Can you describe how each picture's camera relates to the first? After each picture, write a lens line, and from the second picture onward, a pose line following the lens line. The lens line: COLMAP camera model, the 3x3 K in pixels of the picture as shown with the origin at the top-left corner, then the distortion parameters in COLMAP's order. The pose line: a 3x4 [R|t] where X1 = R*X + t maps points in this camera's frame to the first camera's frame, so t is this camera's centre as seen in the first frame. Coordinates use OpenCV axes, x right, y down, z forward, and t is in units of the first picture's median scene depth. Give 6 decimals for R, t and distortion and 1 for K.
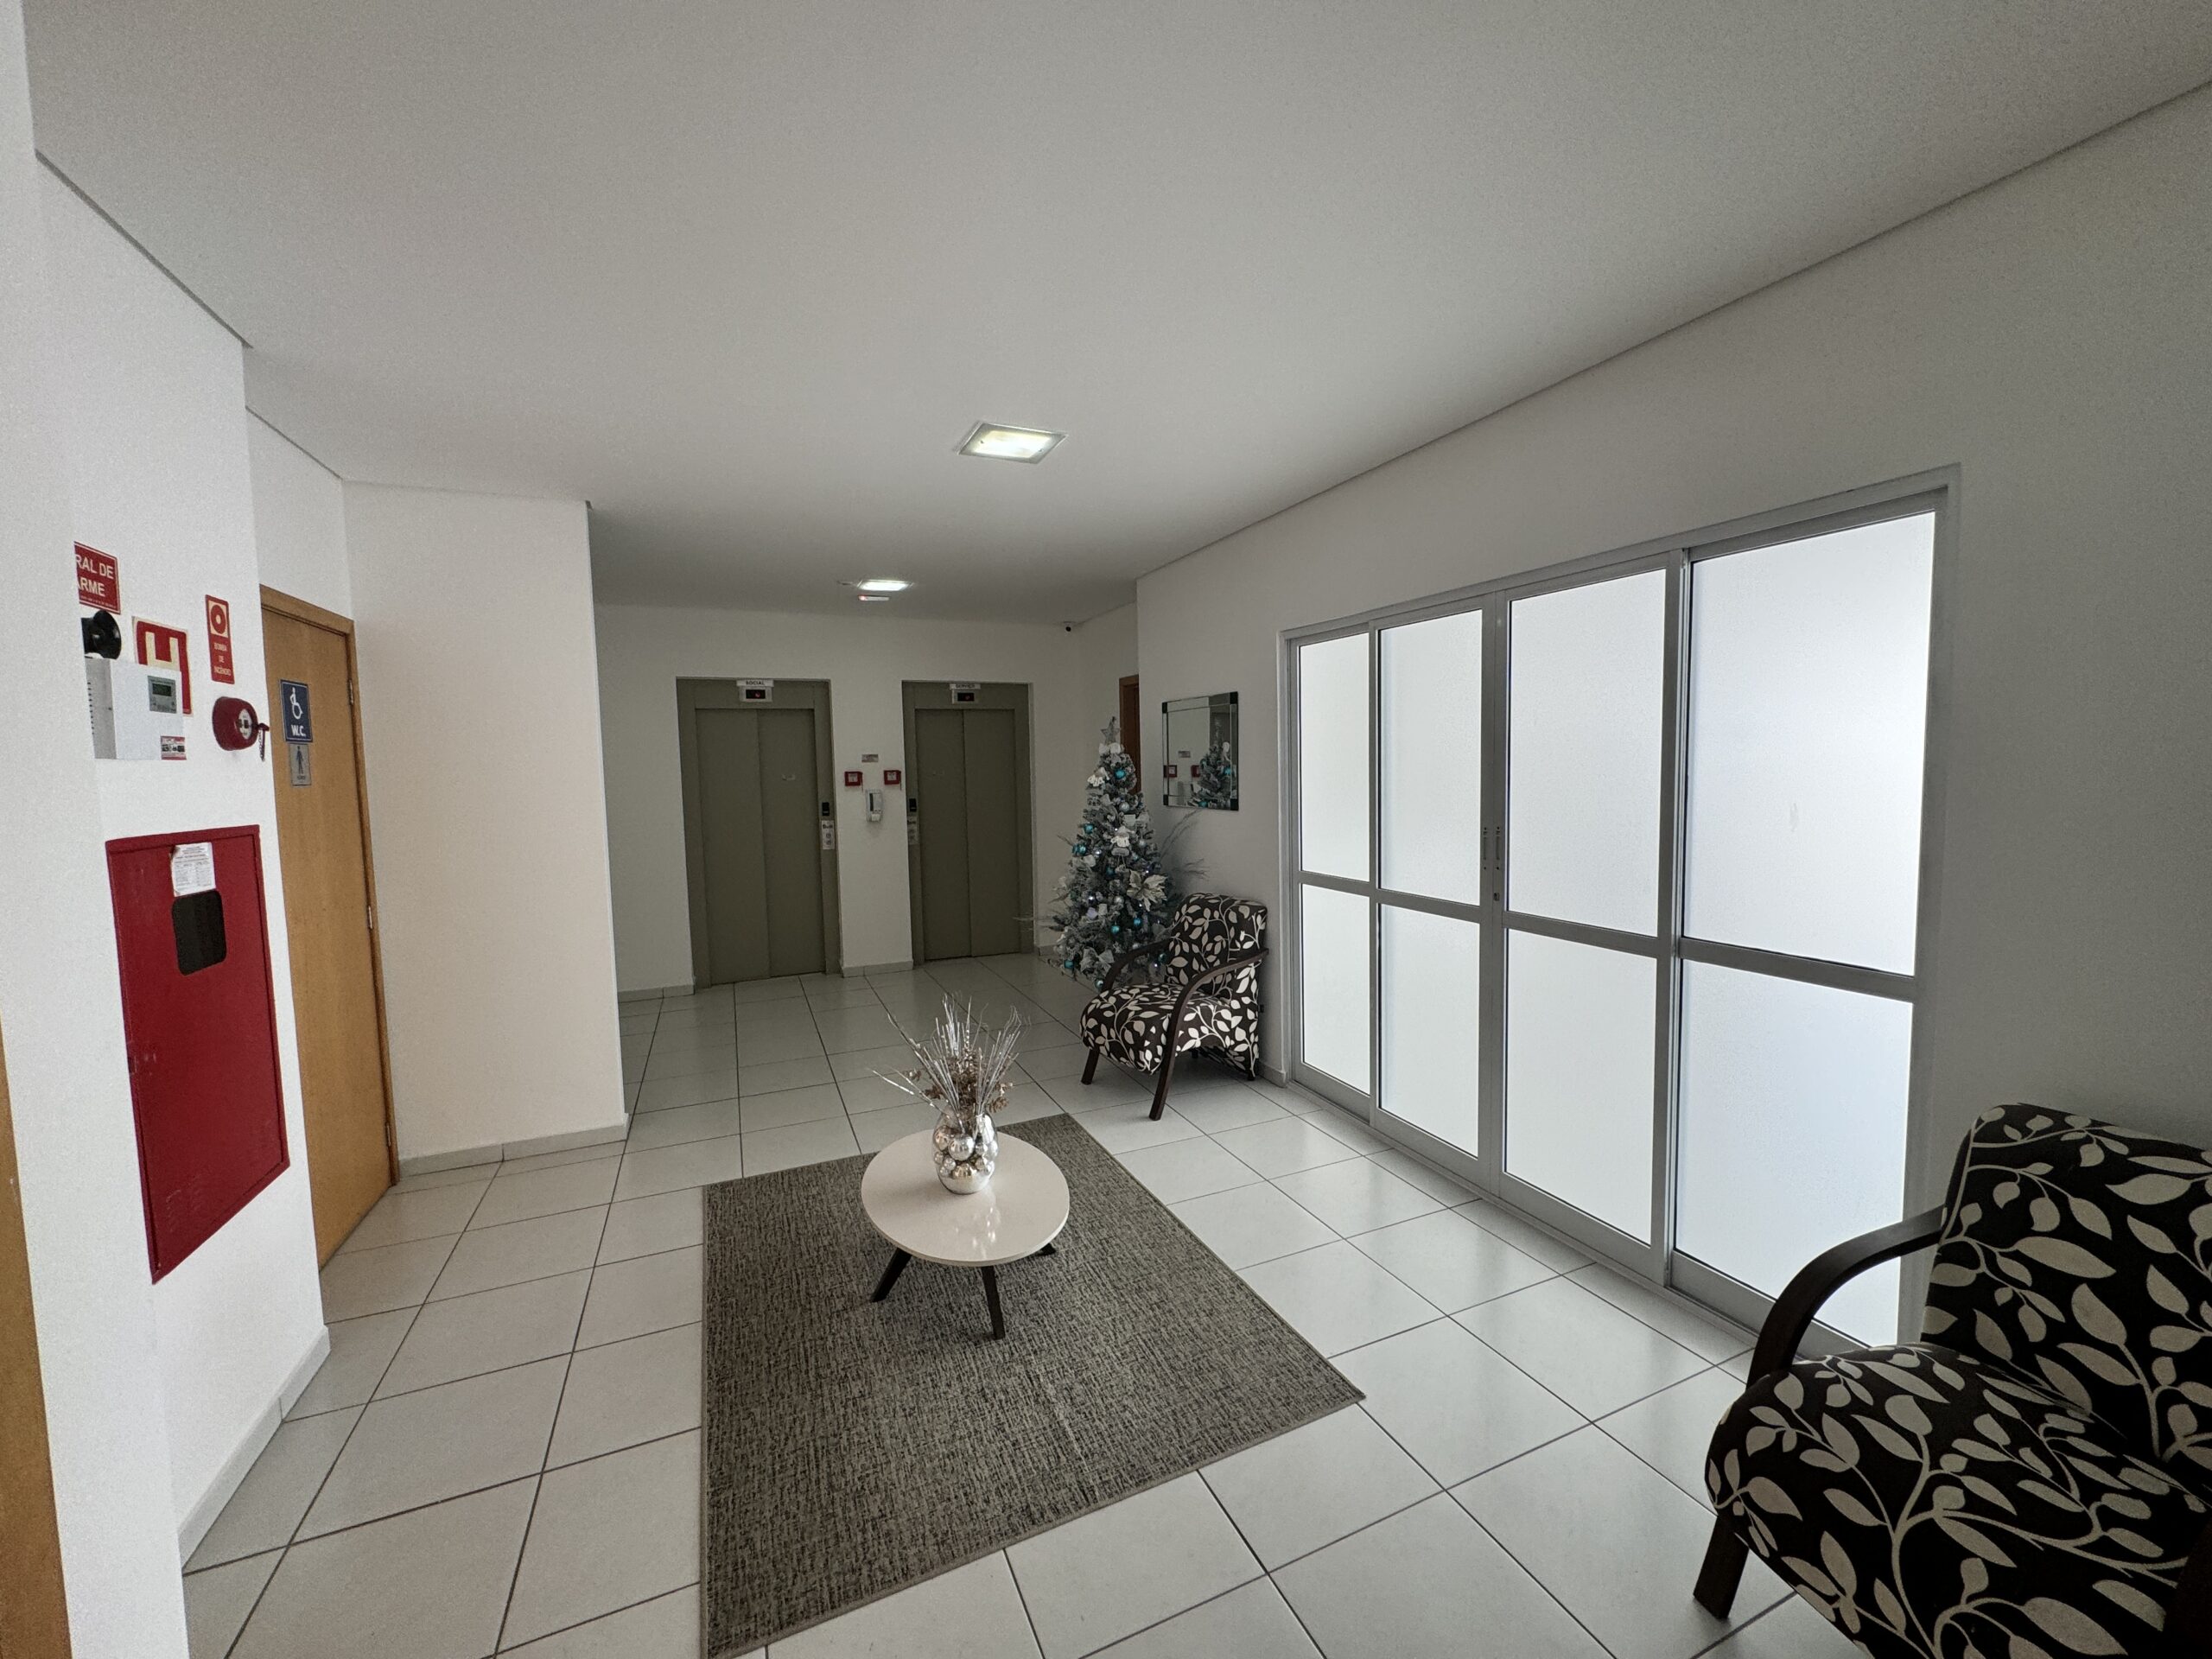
lens RADIAL K [[883.4, 0, 1106.1], [0, 883.4, 817.4], [0, 0, 1]] dist [-0.000773, 0.000712]
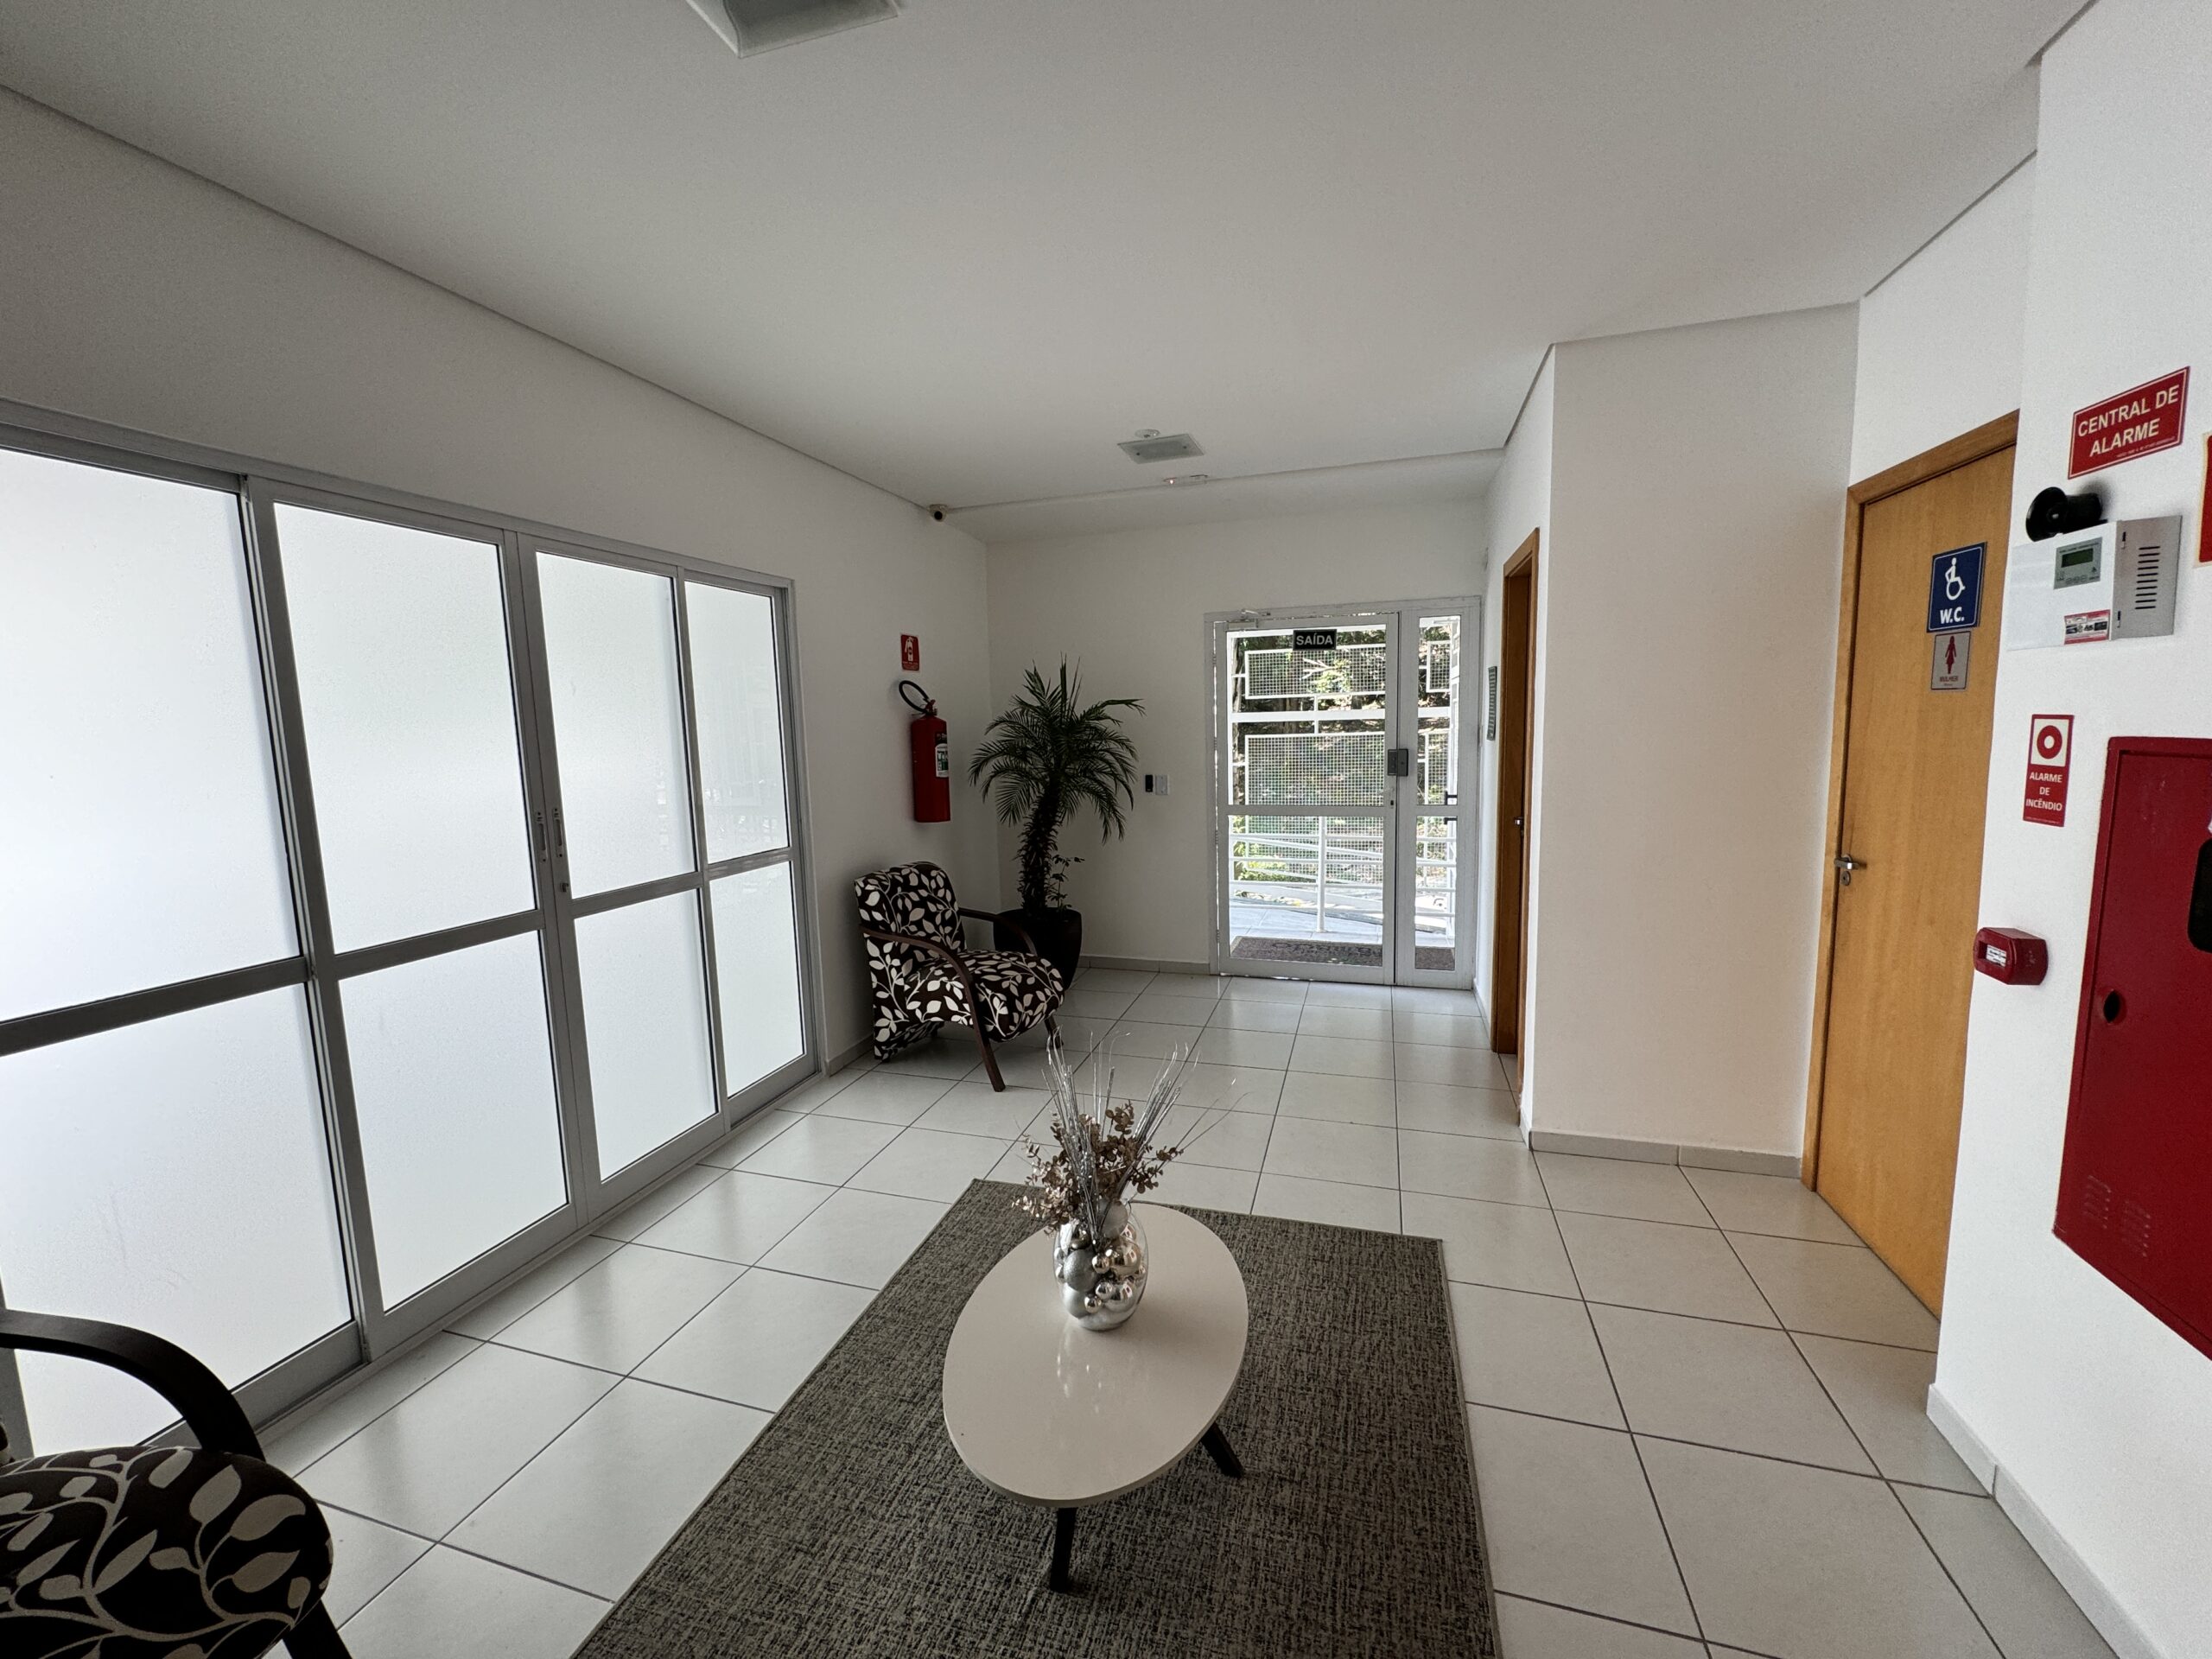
lens RADIAL K [[883.4, 0, 1107.3], [0, 883.4, 828.9], [0, 0, 1]] dist [-0.000773, 0.000712]
pose [[-0.760159, -0.035055, 0.648791, -0.791075], [0.083615, 0.984963, 0.151186, -0.082141], [-0.644335, 0.169174, -0.745797, 1.922813]]
